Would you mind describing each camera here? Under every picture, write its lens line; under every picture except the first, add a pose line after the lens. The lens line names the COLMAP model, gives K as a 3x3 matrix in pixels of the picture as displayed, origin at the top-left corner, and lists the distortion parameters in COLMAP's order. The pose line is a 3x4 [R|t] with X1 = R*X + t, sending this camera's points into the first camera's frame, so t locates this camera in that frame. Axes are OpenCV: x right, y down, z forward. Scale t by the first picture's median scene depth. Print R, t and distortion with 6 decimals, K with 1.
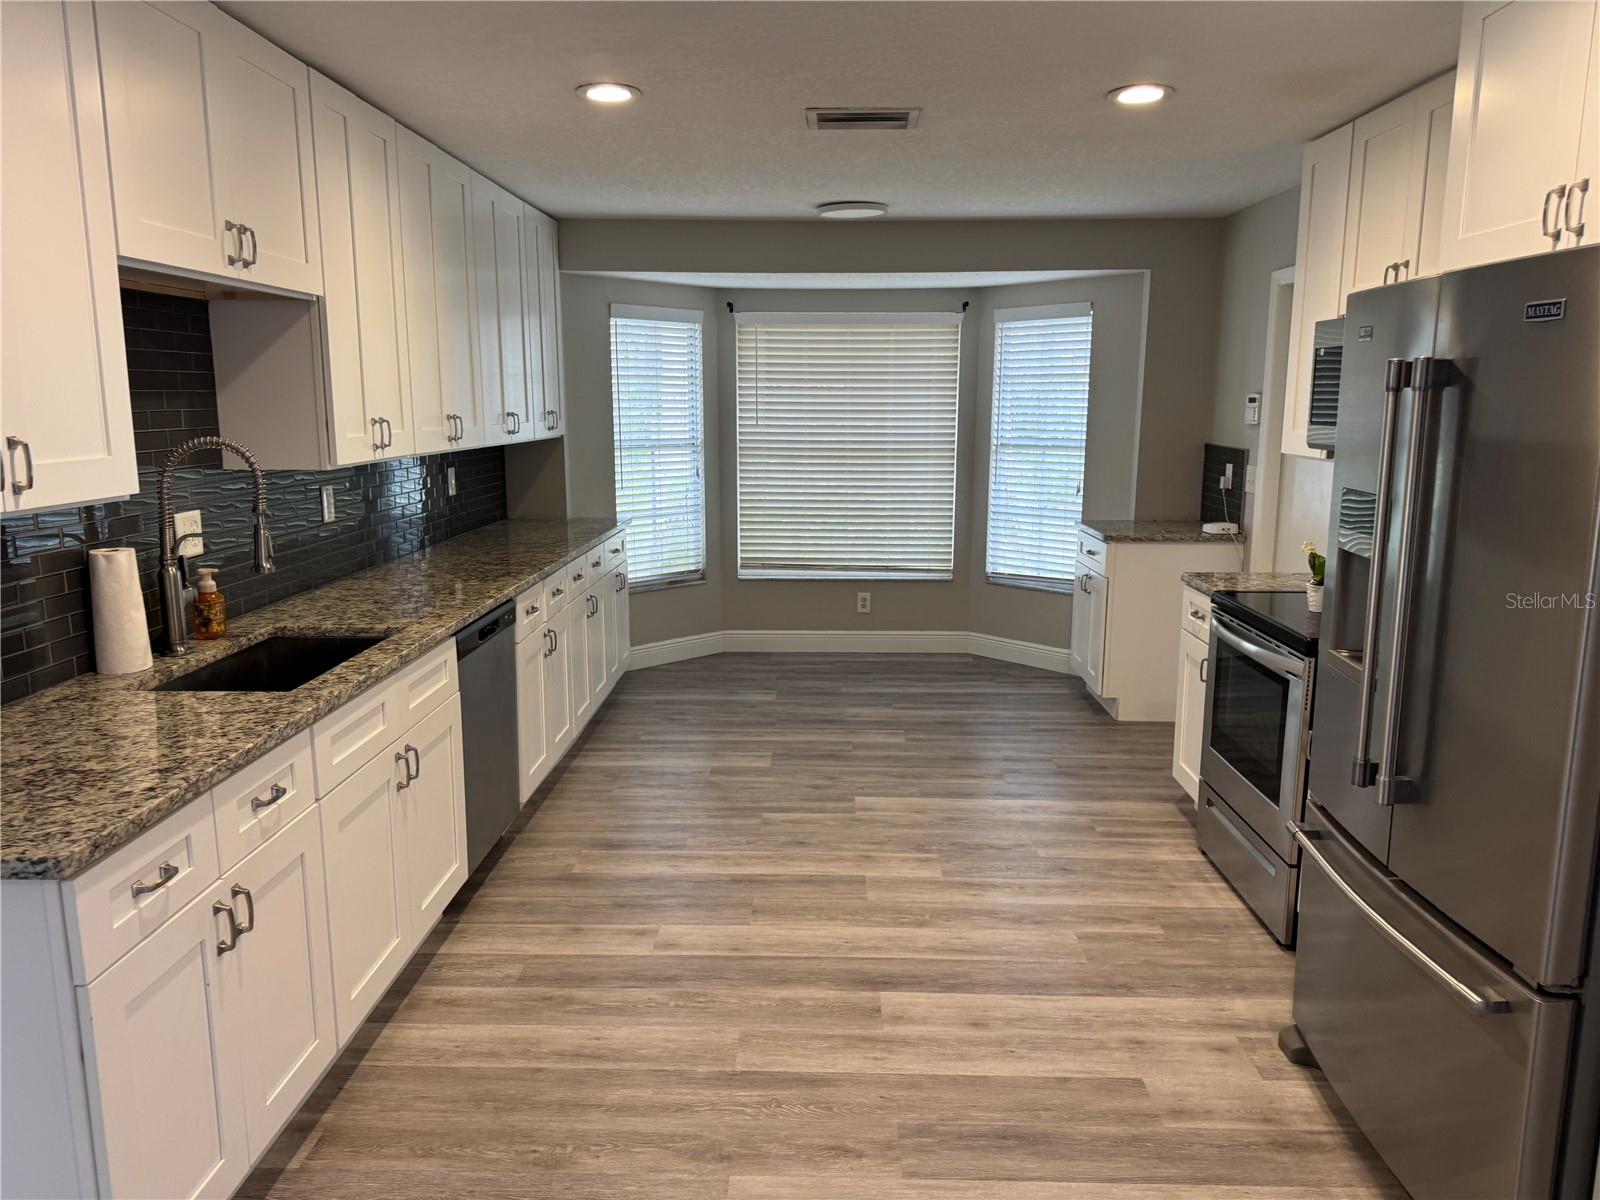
lens RADIAL K [[1133.9, 0, 800.1], [0, 1133.9, 598.3], [0, 0, 1]] dist [0.063046, -0.072705]
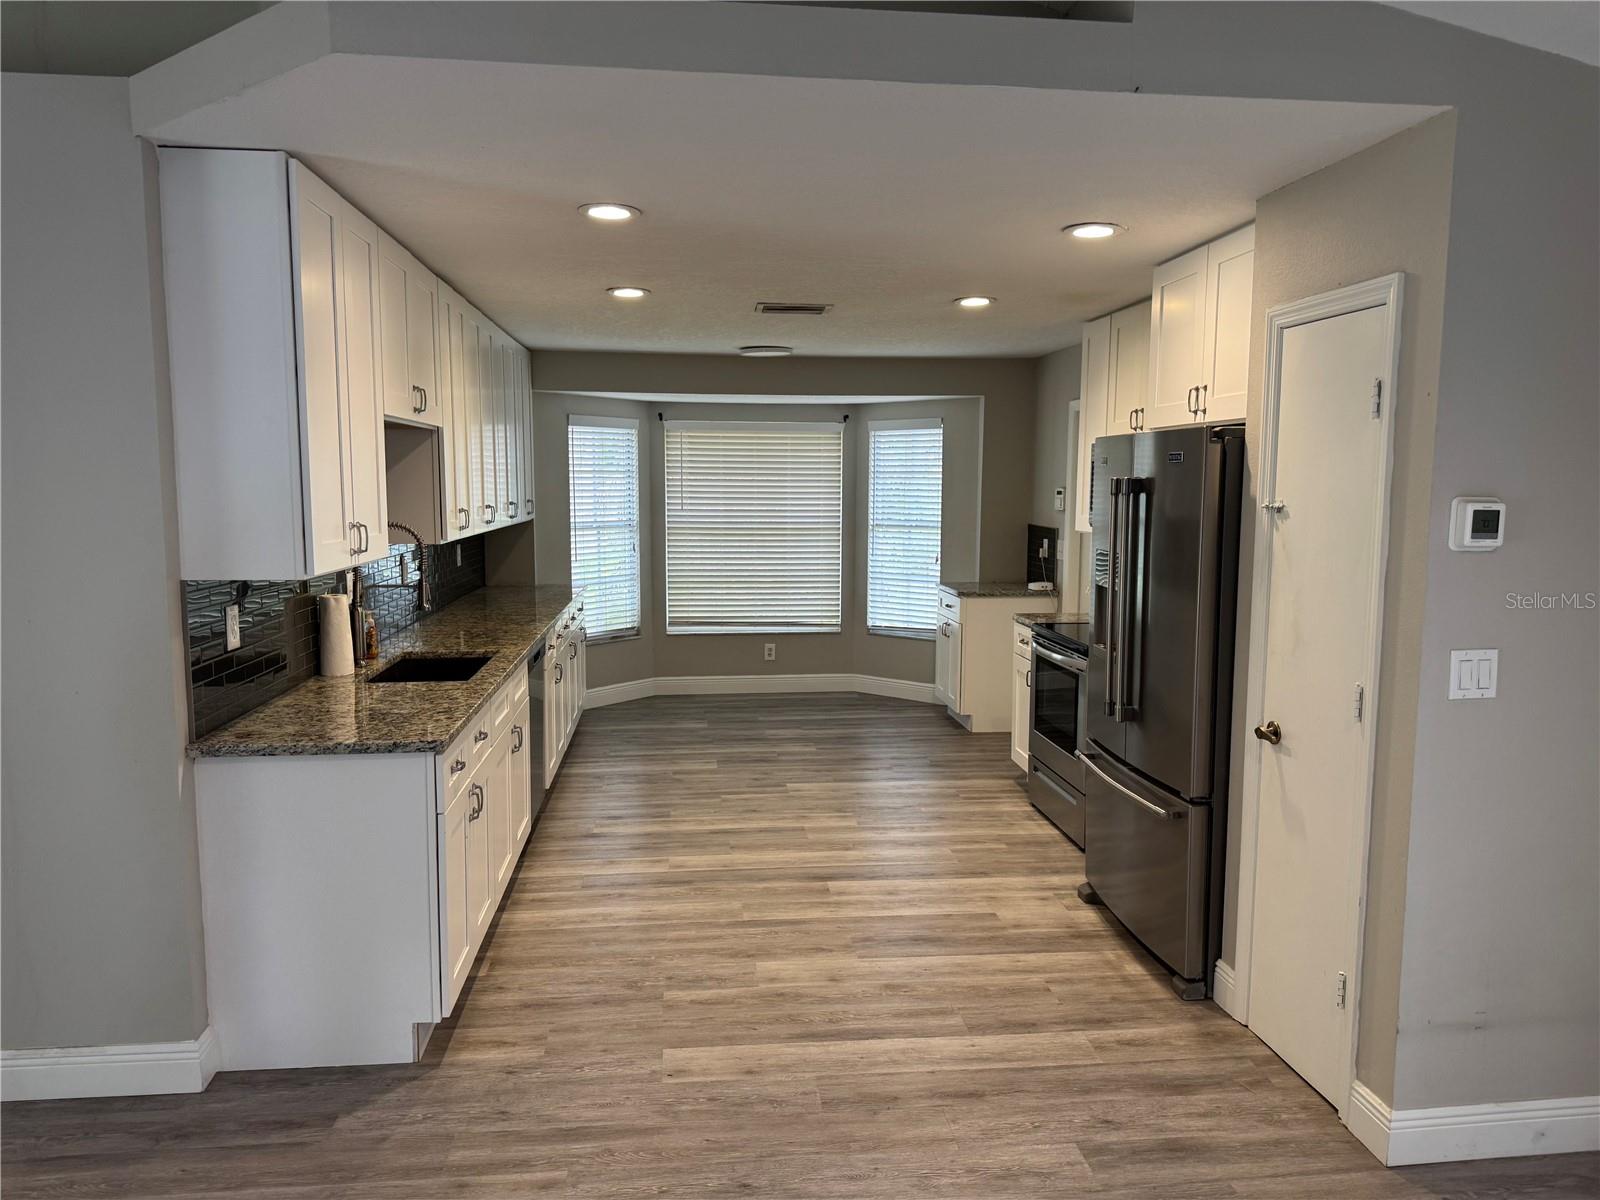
lens RADIAL K [[1133.9, 0, 799.5], [0, 1133.9, 594.2], [0, 0, 1]] dist [0.063046, -0.072705]
pose [[0.991632, -0.010899, 0.128639, -0.120543], [0.020462, 0.997103, -0.073257, 0.055471], [-0.127468, 0.075276, 0.988982, -0.399398]]
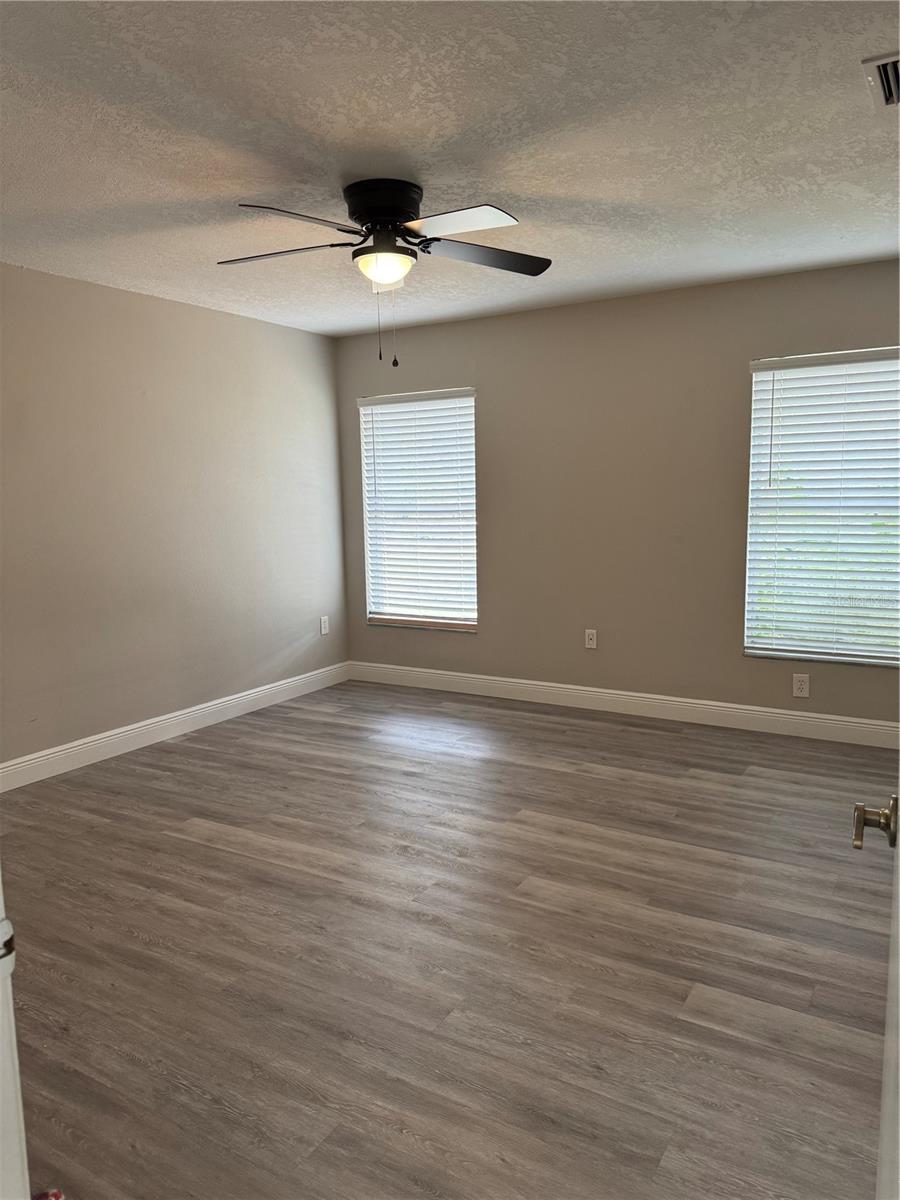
lens RADIAL K [[850.4, 0, 452.9], [0, 850.4, 596.7], [0, 0, 1]] dist [0.063046, -0.072705]
pose [[0.869306, 0.048147, -0.491924, 1.032916], [-0.067782, 0.997454, -0.022155, -0.038420], [0.489605, 0.052603, 0.870356, 0.376003]]
